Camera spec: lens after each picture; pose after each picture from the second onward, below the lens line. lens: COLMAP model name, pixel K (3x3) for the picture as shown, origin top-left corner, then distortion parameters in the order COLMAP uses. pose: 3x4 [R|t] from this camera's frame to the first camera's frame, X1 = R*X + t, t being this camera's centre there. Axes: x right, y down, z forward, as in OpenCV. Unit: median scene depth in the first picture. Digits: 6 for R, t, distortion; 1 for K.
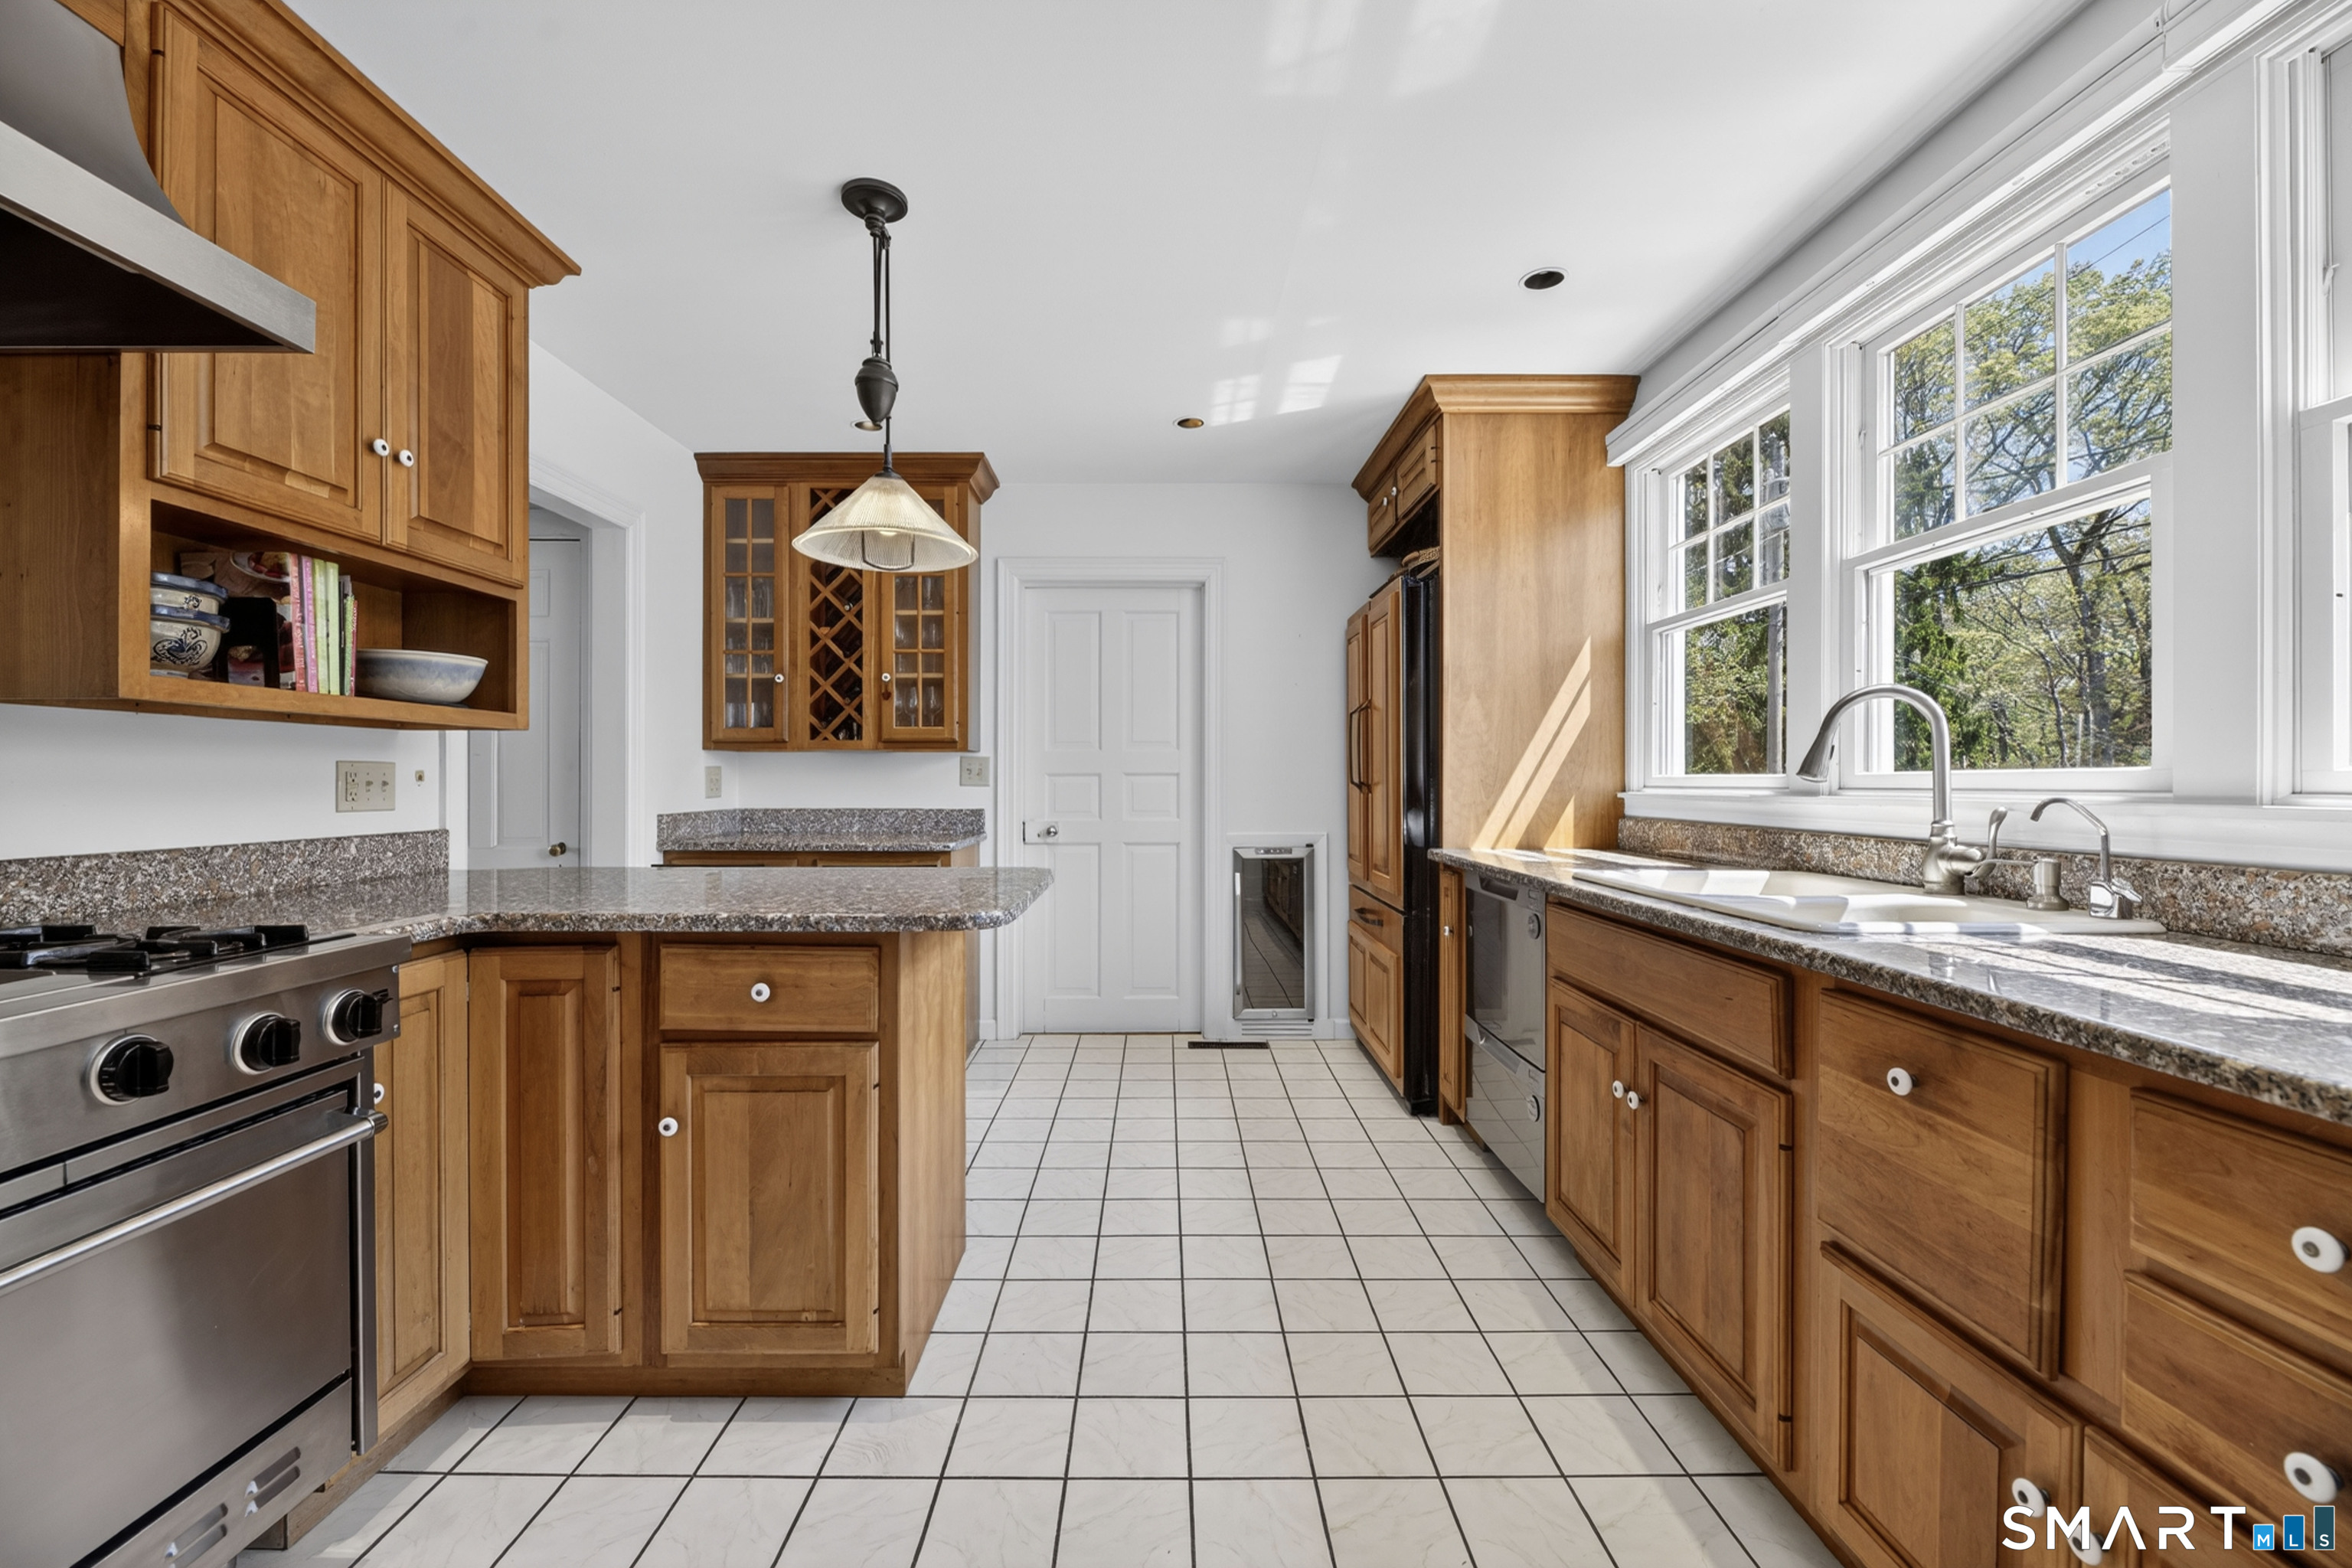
lens RADIAL K [[937.4, 0, 1149.2], [0, 937.4, 778.1], [0, 0, 1]] dist [0.002158, -0.004233]
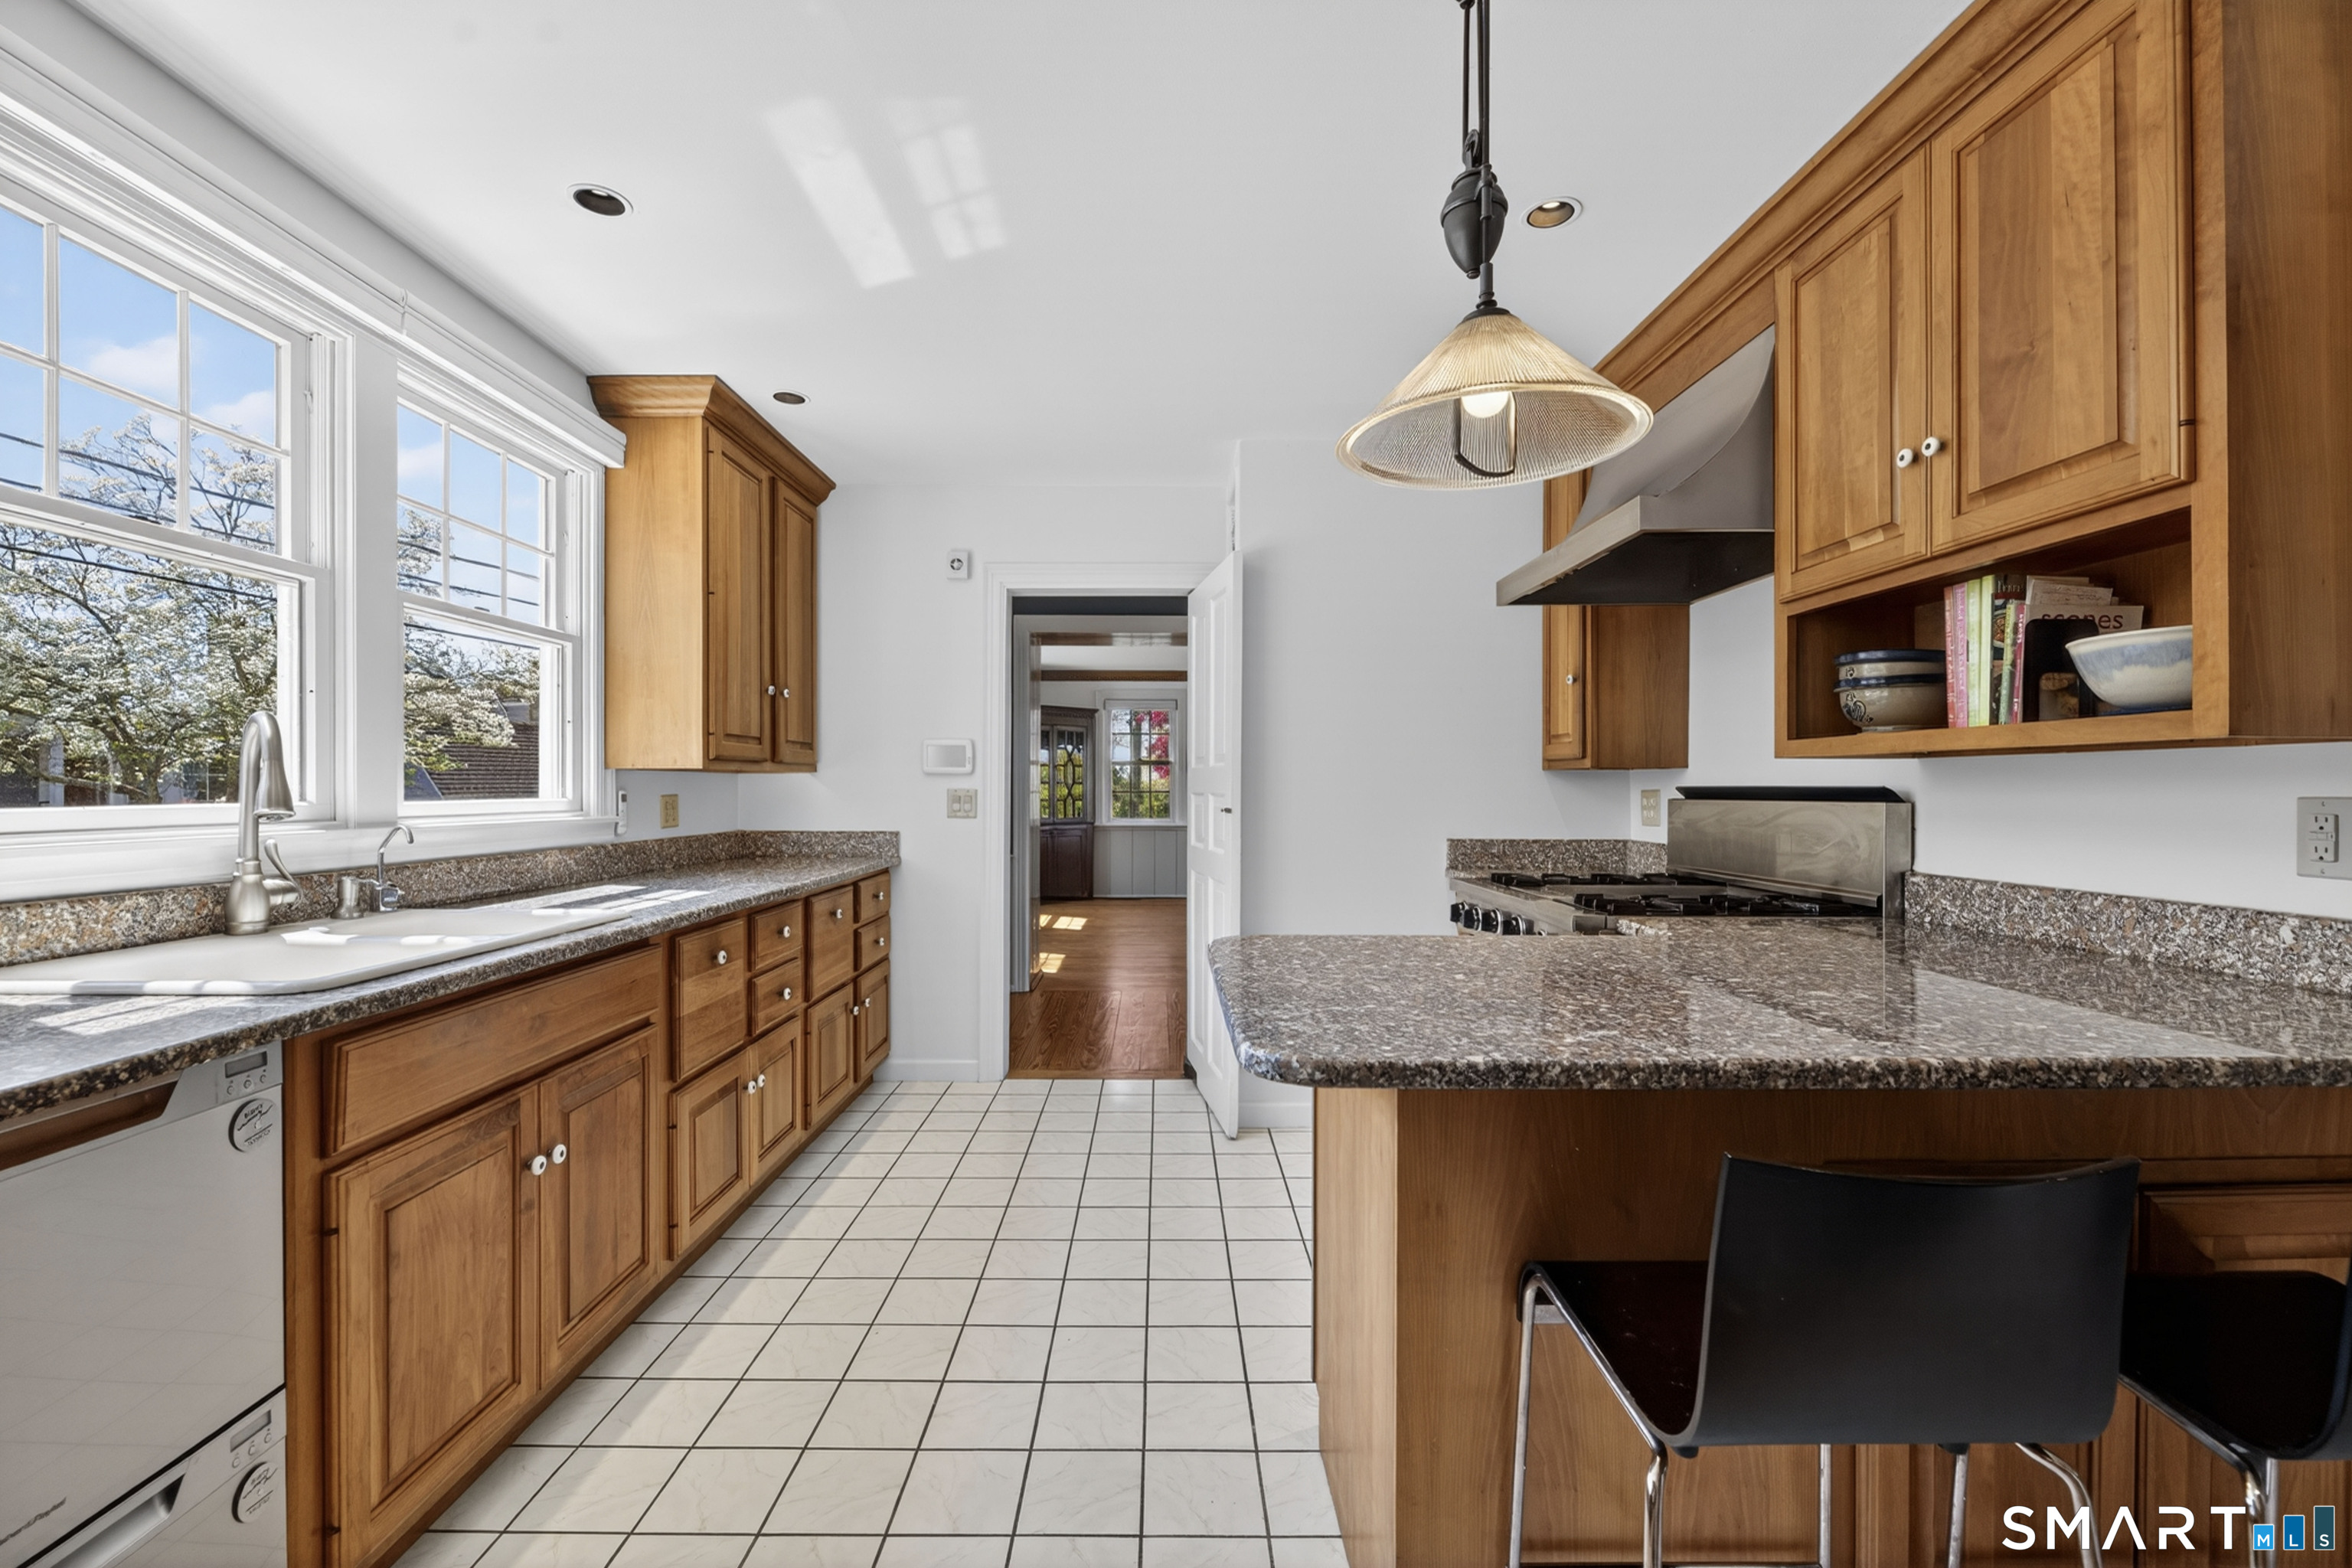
lens RADIAL K [[937.4, 0, 1175.0], [0, 937.4, 780.6], [0, 0, 1]] dist [0.002158, -0.004233]
pose [[-0.999636, -0.002540, -0.026841, -0.071092], [-0.002247, 0.999937, -0.010956, -0.022239], [0.026867, -0.010891, -0.999580, 1.709226]]
